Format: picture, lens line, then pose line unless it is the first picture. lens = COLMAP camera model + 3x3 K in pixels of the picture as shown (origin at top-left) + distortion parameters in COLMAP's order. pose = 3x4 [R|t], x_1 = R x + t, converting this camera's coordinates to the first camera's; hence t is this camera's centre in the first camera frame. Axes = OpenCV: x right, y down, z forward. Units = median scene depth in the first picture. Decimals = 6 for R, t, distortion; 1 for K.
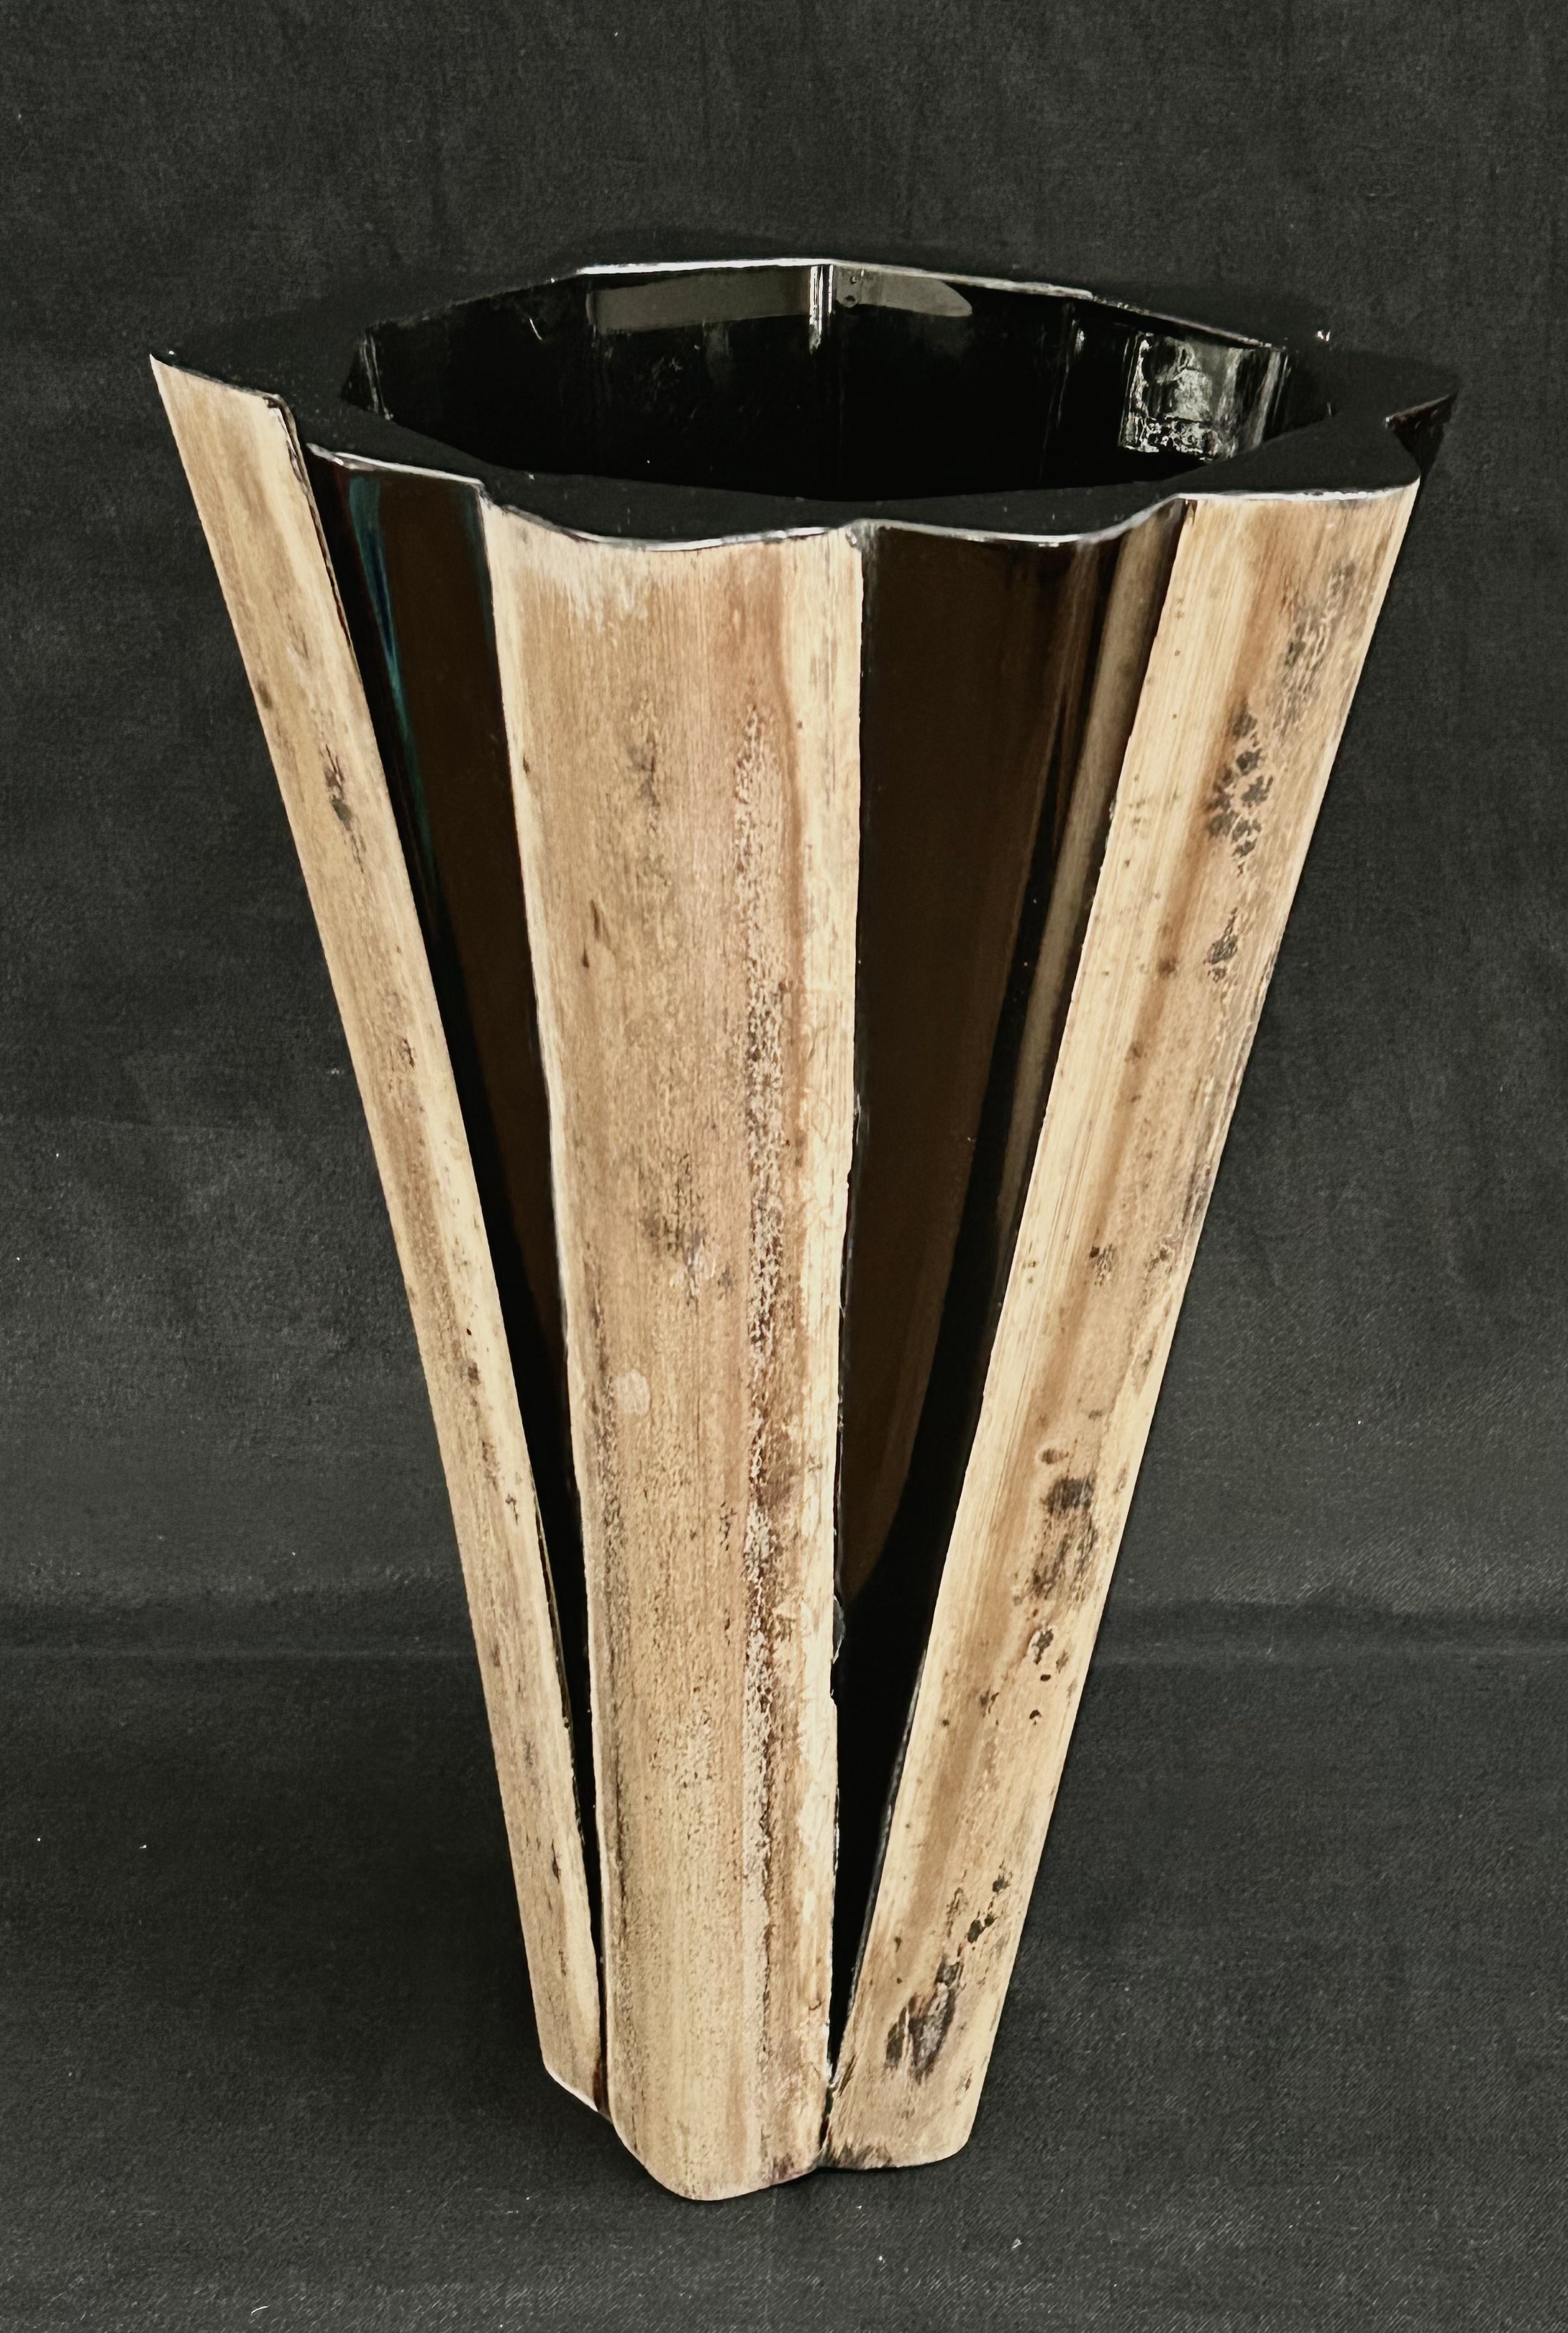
lens RADIAL K [[3744.8, 0, 780.0], [0, 3744.8, 1171.6], [0, 0, 1]] dist [0.003332, 0.000000]
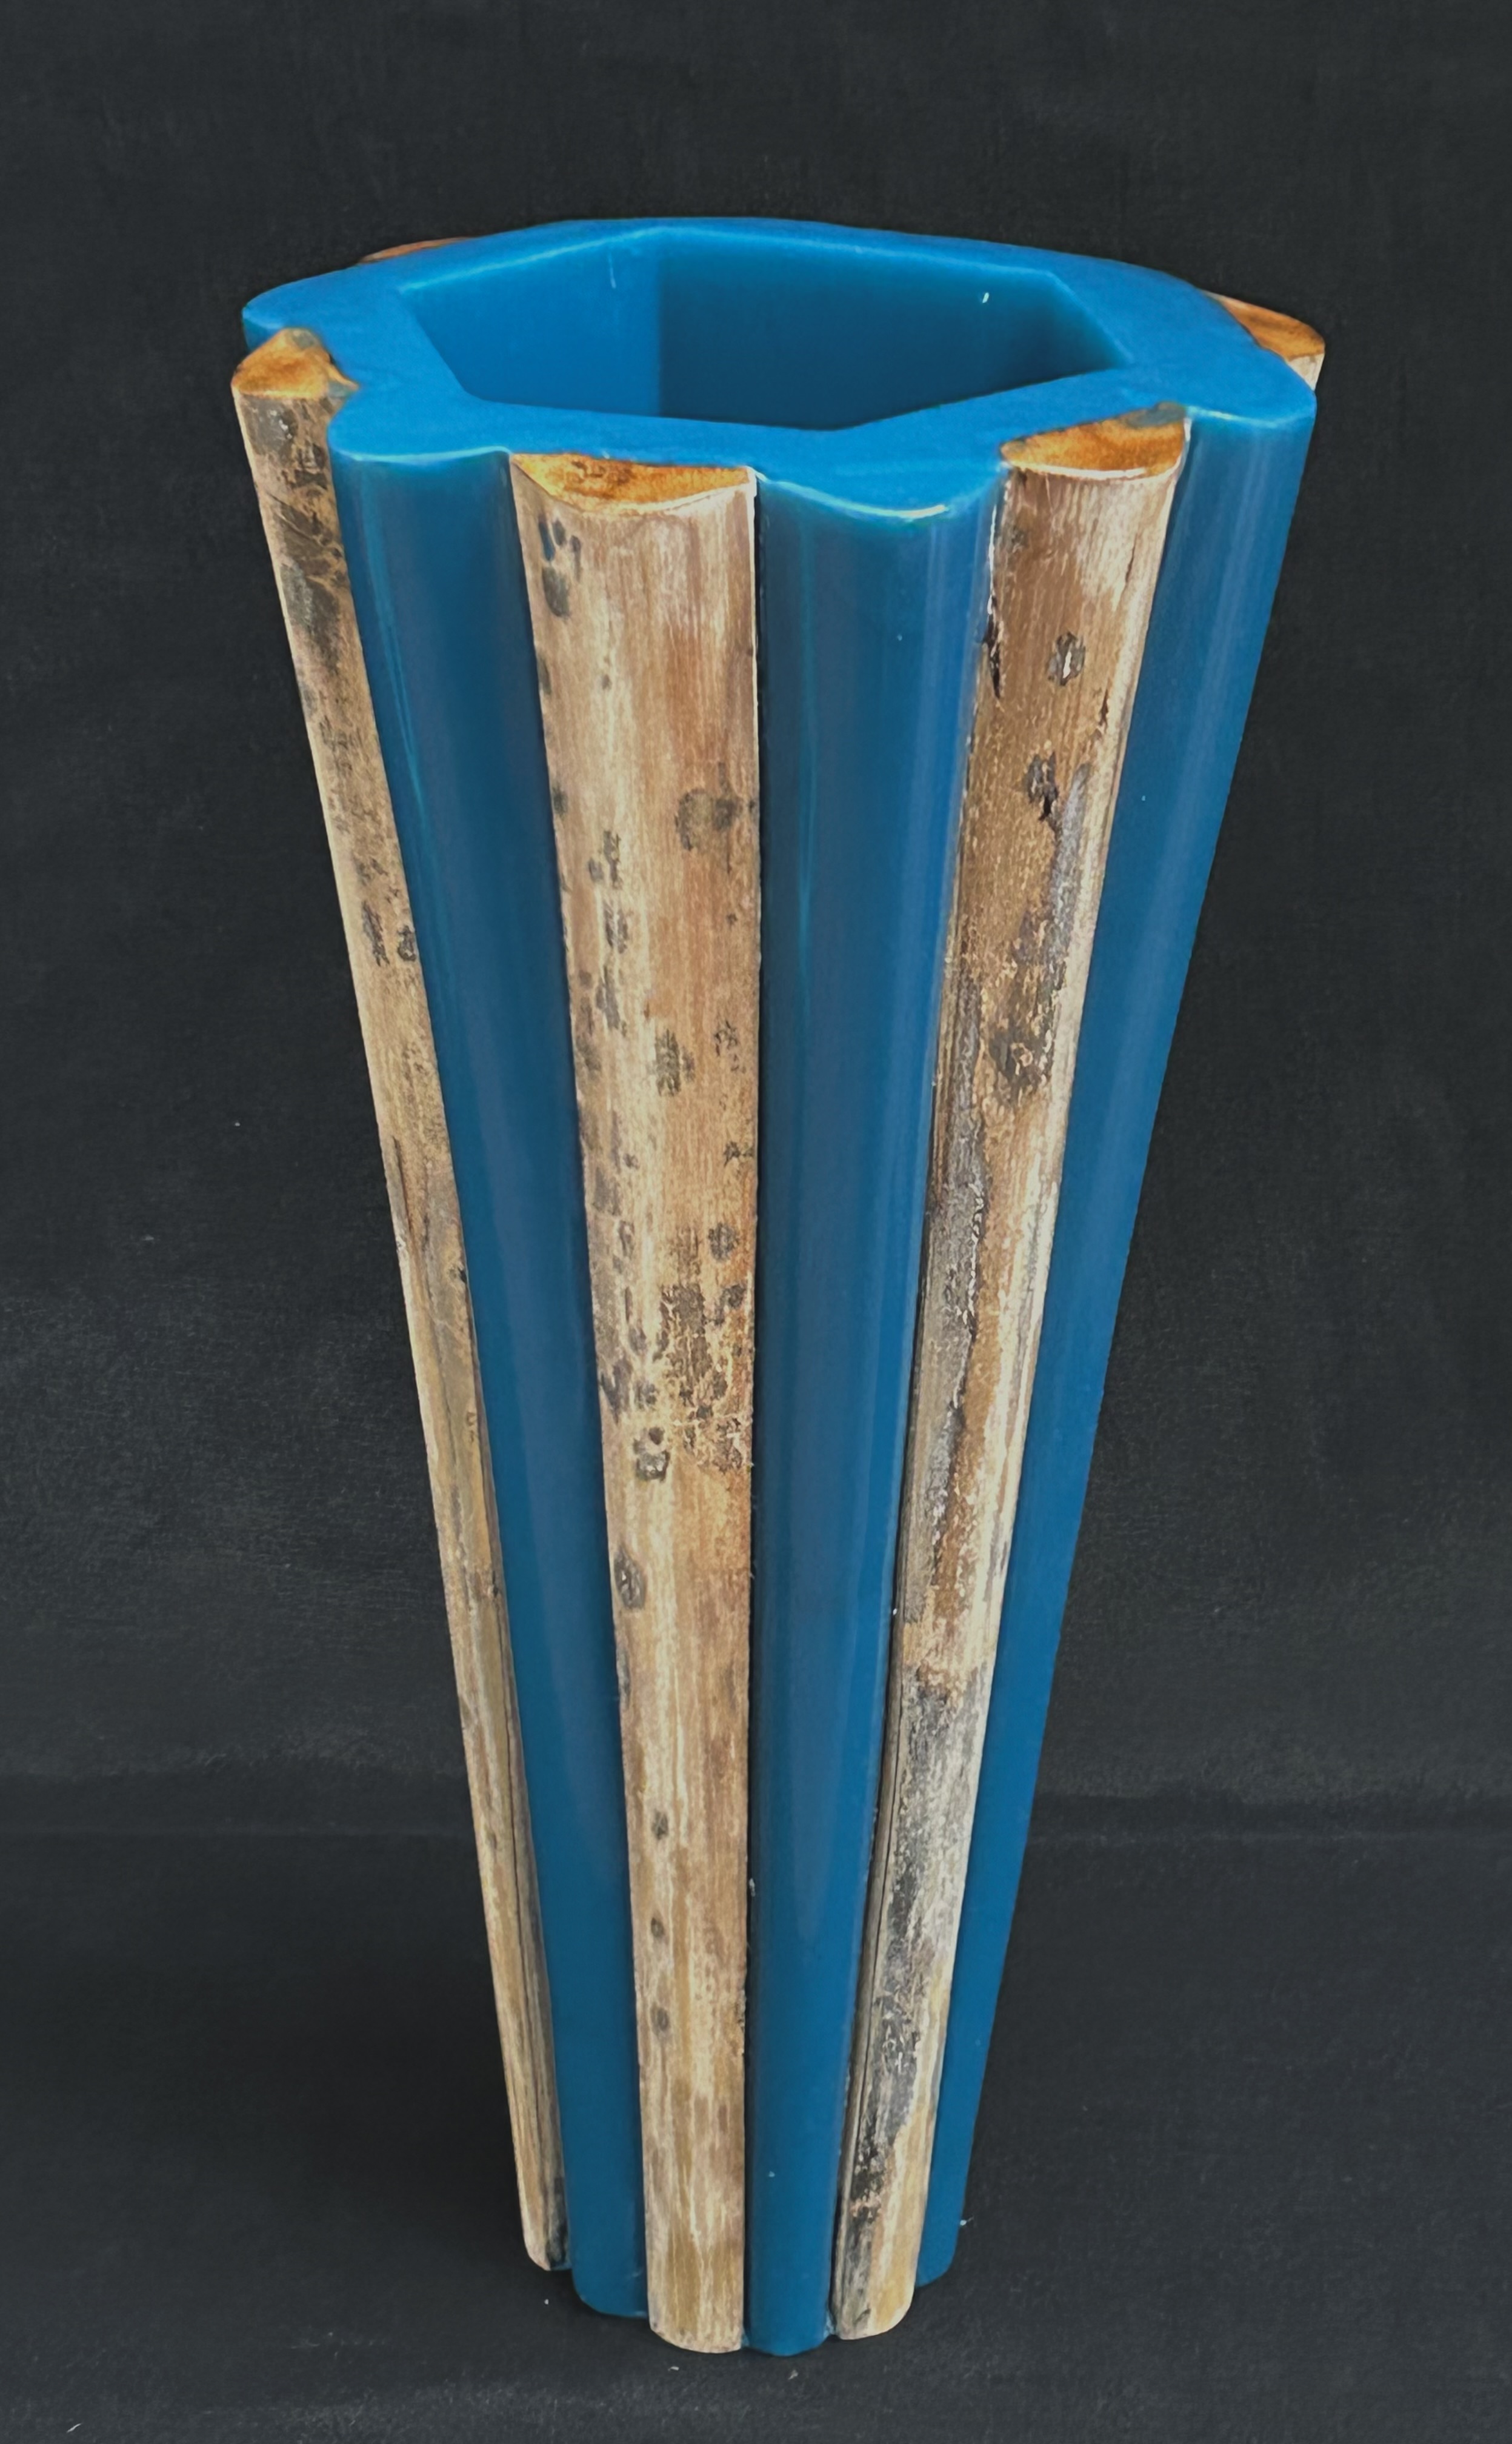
lens RADIAL K [[5366.6, 0, 757.3], [0, 5366.6, 1218.3], [0, 0, 1]] dist [-0.022768, 0.000000]
pose [[0.999975, 0.003843, -0.005952, 0.045910], [-0.003980, 0.999725, -0.023095, -0.000725], [0.005861, 0.023119, 0.999716, -0.378980]]
